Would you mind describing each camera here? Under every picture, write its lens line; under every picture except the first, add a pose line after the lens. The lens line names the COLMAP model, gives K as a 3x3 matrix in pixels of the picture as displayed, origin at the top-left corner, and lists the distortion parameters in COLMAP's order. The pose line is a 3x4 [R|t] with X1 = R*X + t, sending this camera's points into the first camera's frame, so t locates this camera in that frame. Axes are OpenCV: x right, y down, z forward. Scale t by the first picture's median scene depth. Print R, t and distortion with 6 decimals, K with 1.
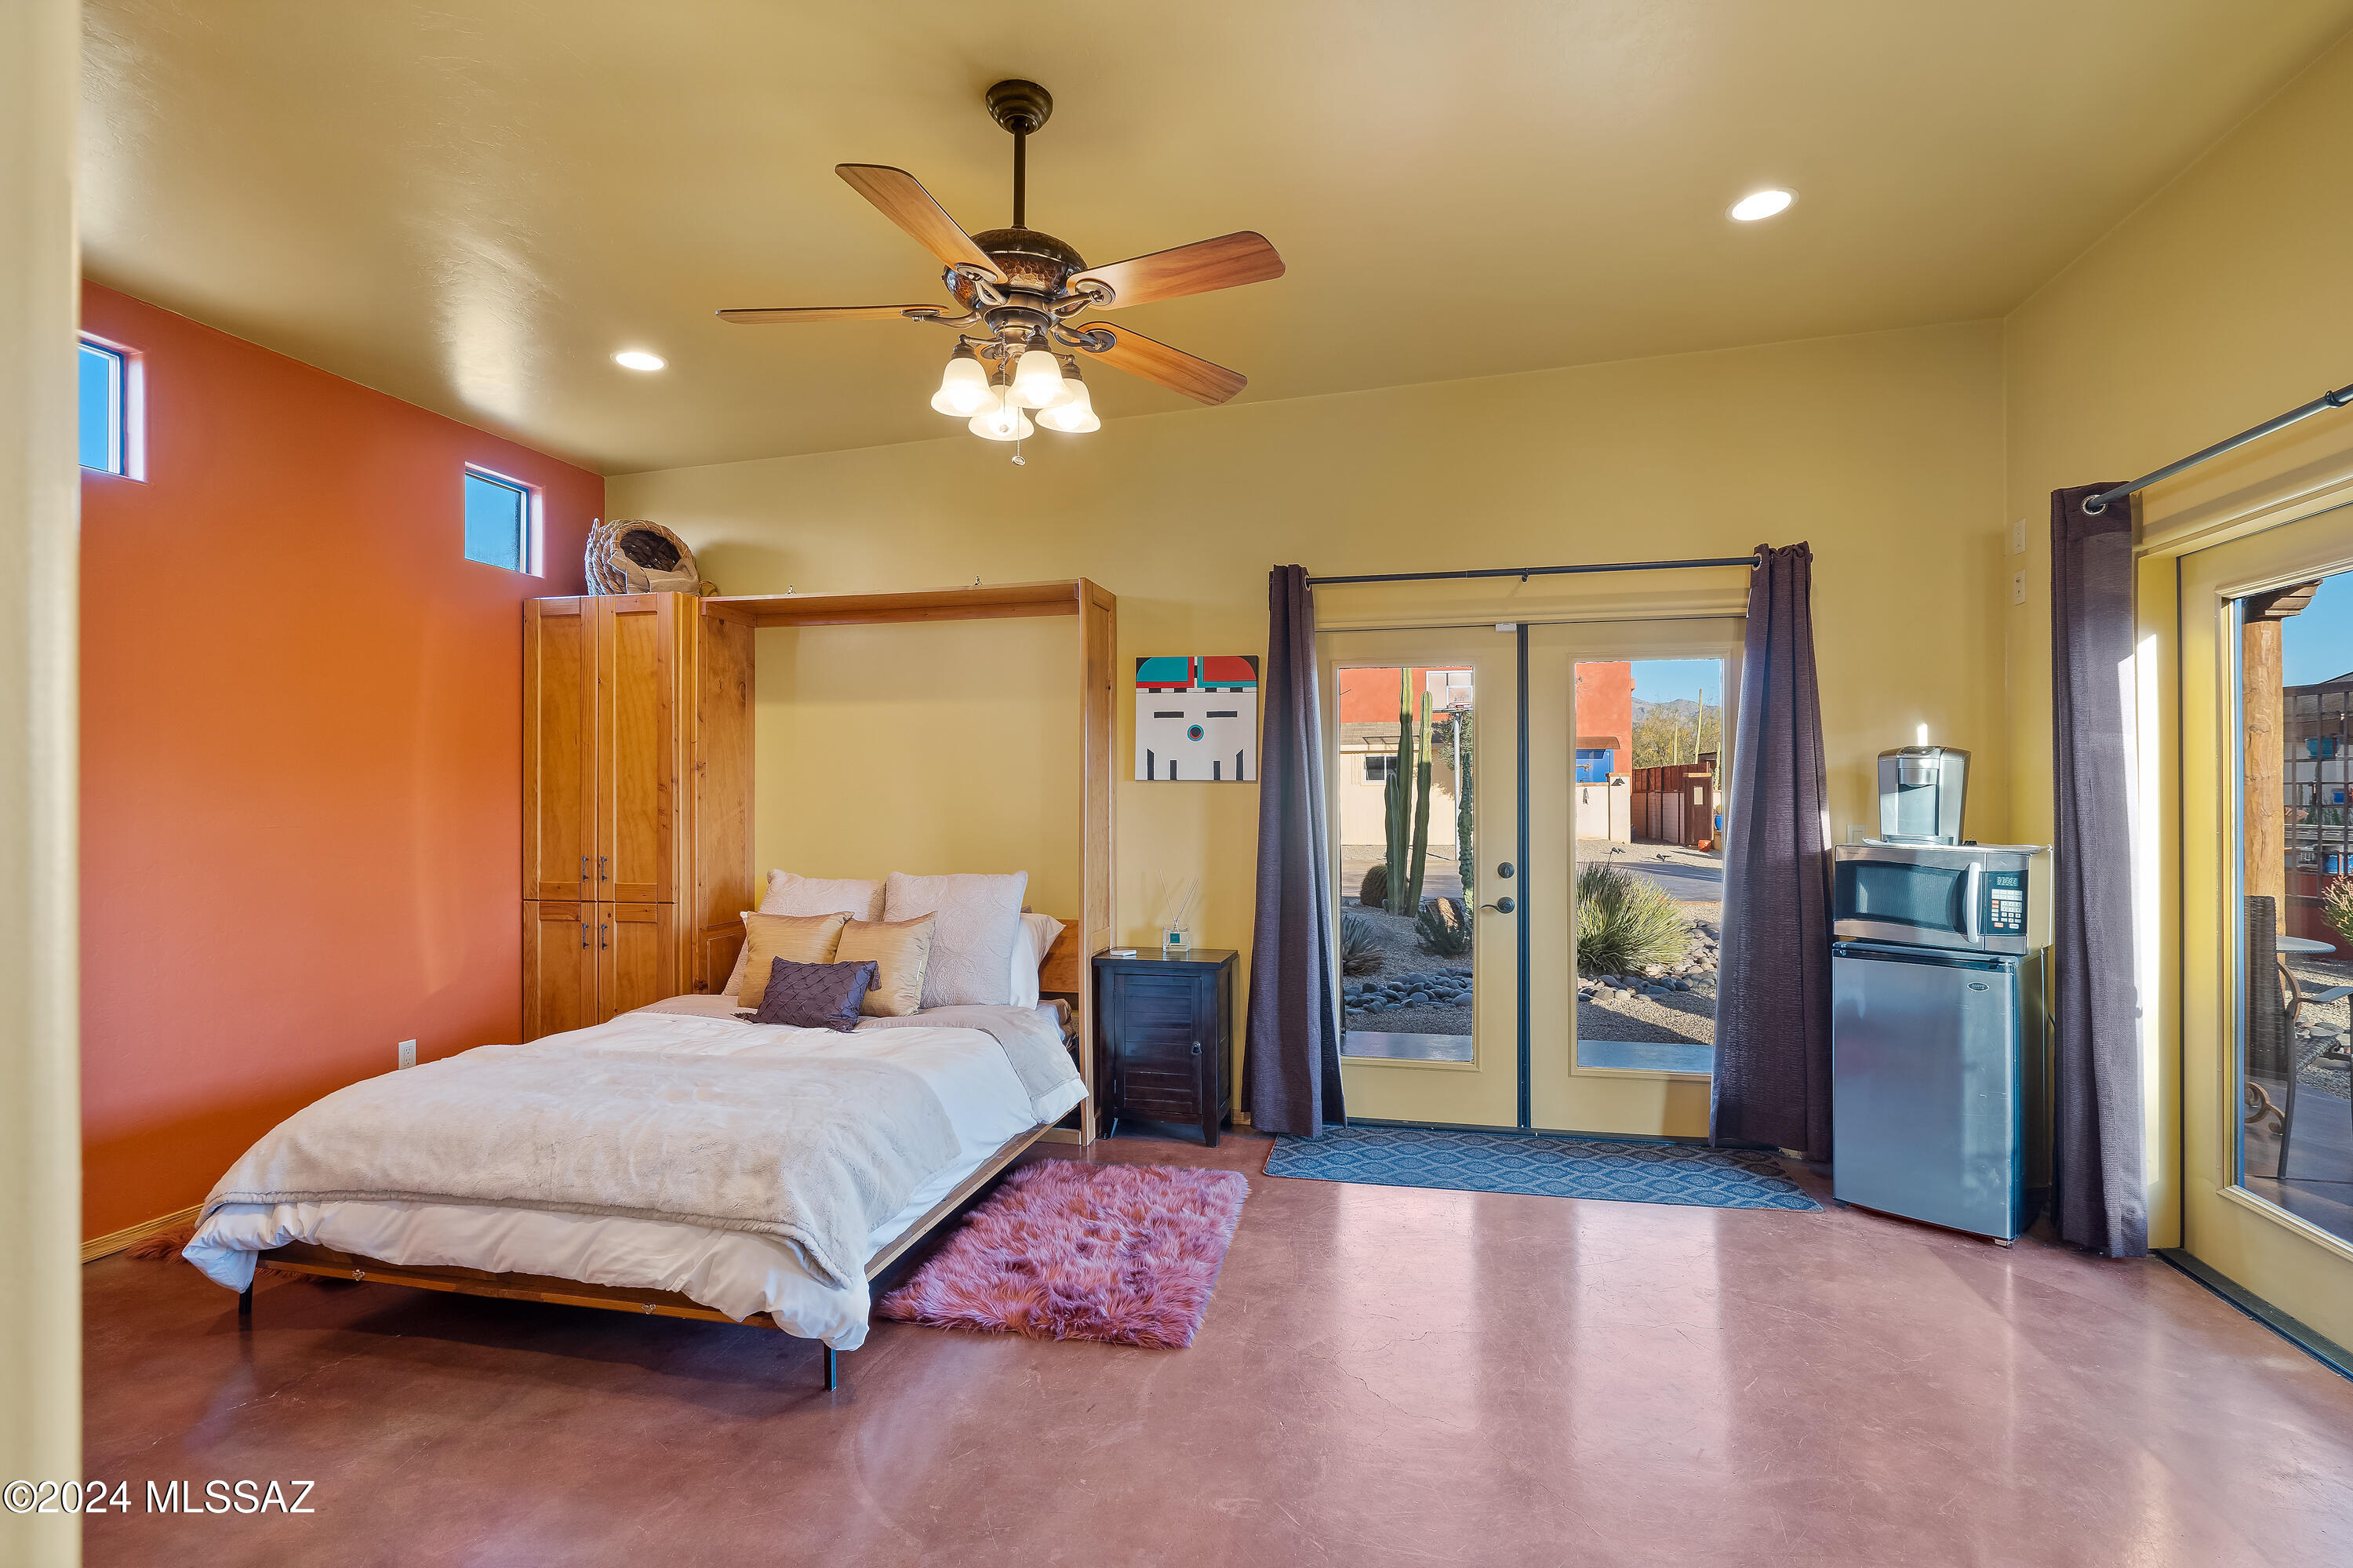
lens RADIAL K [[1099.4, 0, 1174.2], [0, 1099.4, 762.2], [0, 0, 1]] dist [-0.001718, 0.000619]
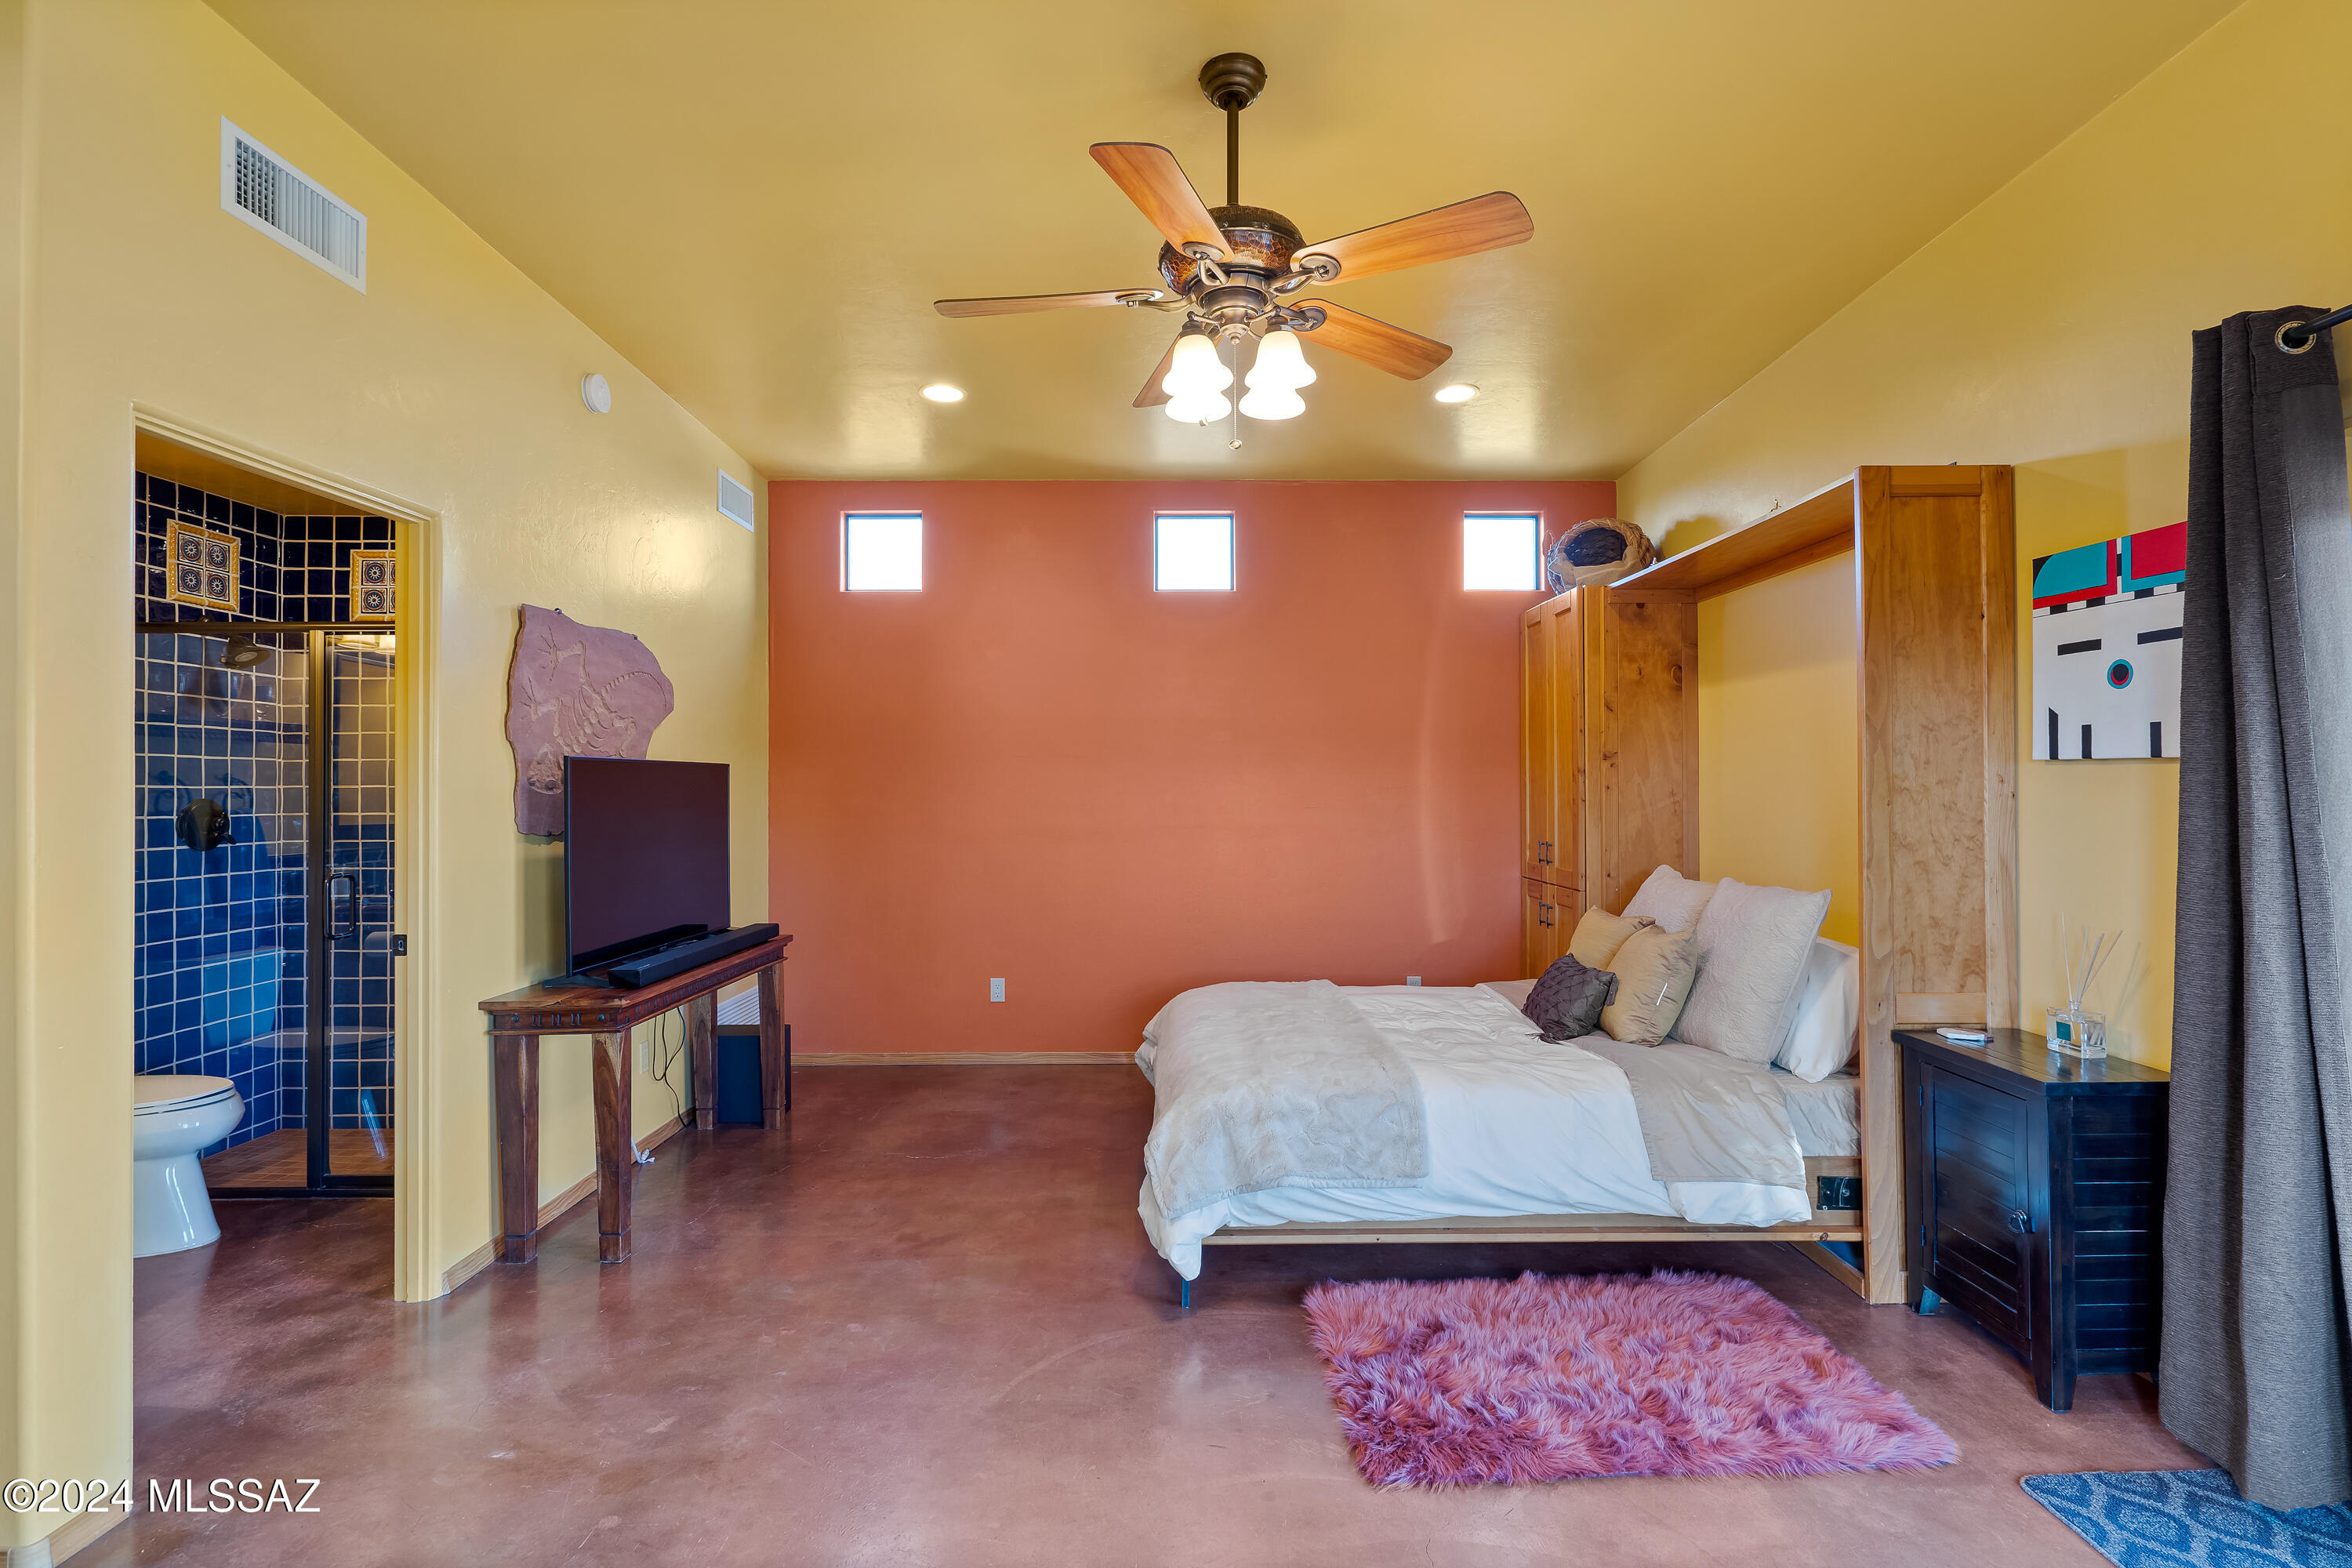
lens RADIAL K [[1088.8, 0, 1180.3], [0, 1088.8, 742.8], [0, 0, 1]] dist [-0.001083, 0.000335]
pose [[0.241395, -0.038377, -0.969668, 0.451419], [0.032776, 0.998970, -0.031378, 0.010208], [0.969873, -0.024208, 0.242404, 0.409754]]
